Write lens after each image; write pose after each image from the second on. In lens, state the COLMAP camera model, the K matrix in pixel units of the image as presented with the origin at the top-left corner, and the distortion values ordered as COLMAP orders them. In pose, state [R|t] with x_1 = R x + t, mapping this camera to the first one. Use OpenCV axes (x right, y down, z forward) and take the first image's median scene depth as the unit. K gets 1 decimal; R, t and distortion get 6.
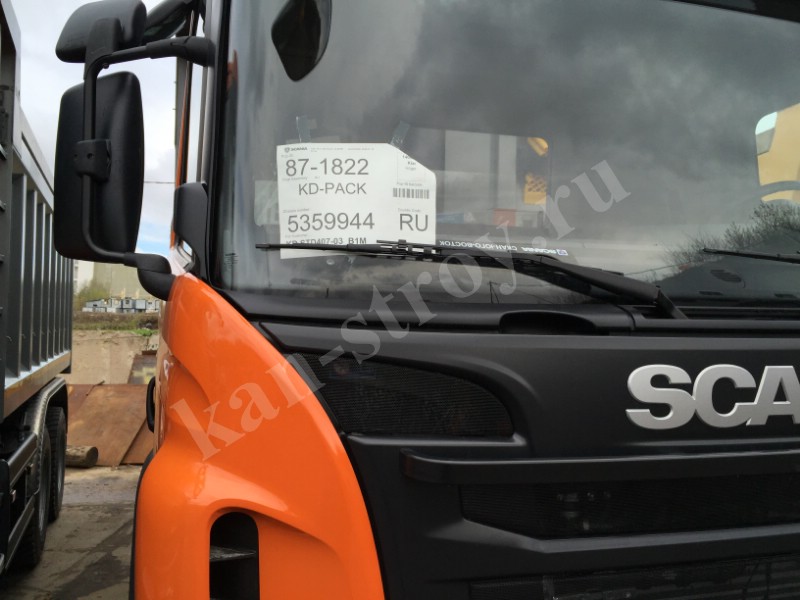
lens RADIAL K [[682.7, 0, 401.1], [0, 682.7, 299.5], [0, 0, 1]] dist [0.079949, -0.103445]
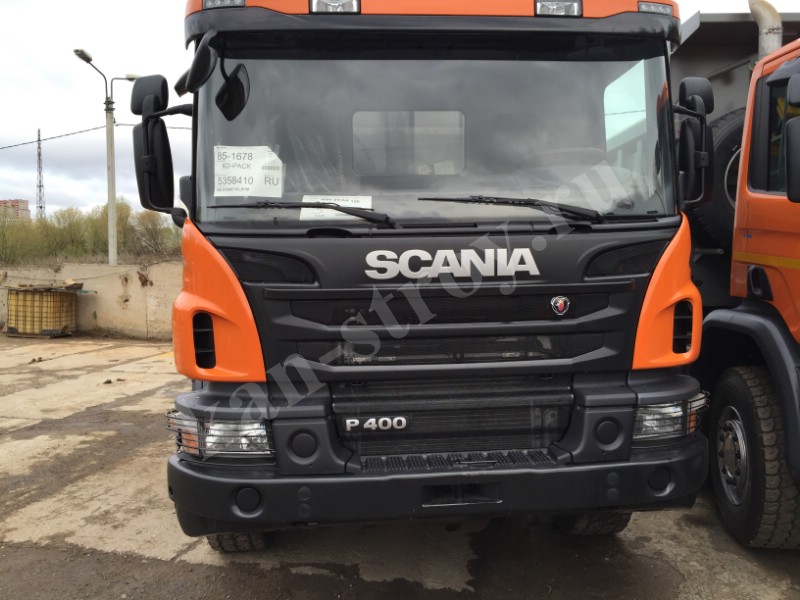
lens RADIAL K [[682.7, 0, 399.6], [0, 682.7, 298.2], [0, 0, 1]] dist [0.079949, -0.103445]
pose [[0.979008, -0.013306, -0.203387, 0.870027], [0.036156, 0.993379, 0.109047, 0.009230], [0.200589, -0.114111, 0.973007, -1.142466]]
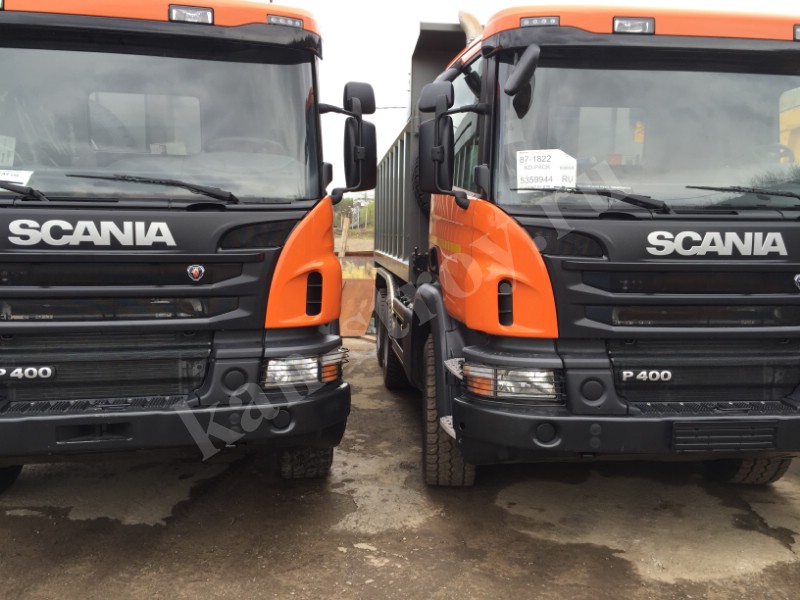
lens RADIAL K [[682.7, 0, 403.6], [0, 682.7, 297.3], [0, 0, 1]] dist [0.079949, -0.103445]
pose [[0.995572, 0.009629, -0.093505, 1.971724], [0.003421, 0.990368, 0.138415, 0.029445], [0.093937, -0.138122, 0.985950, -1.386666]]
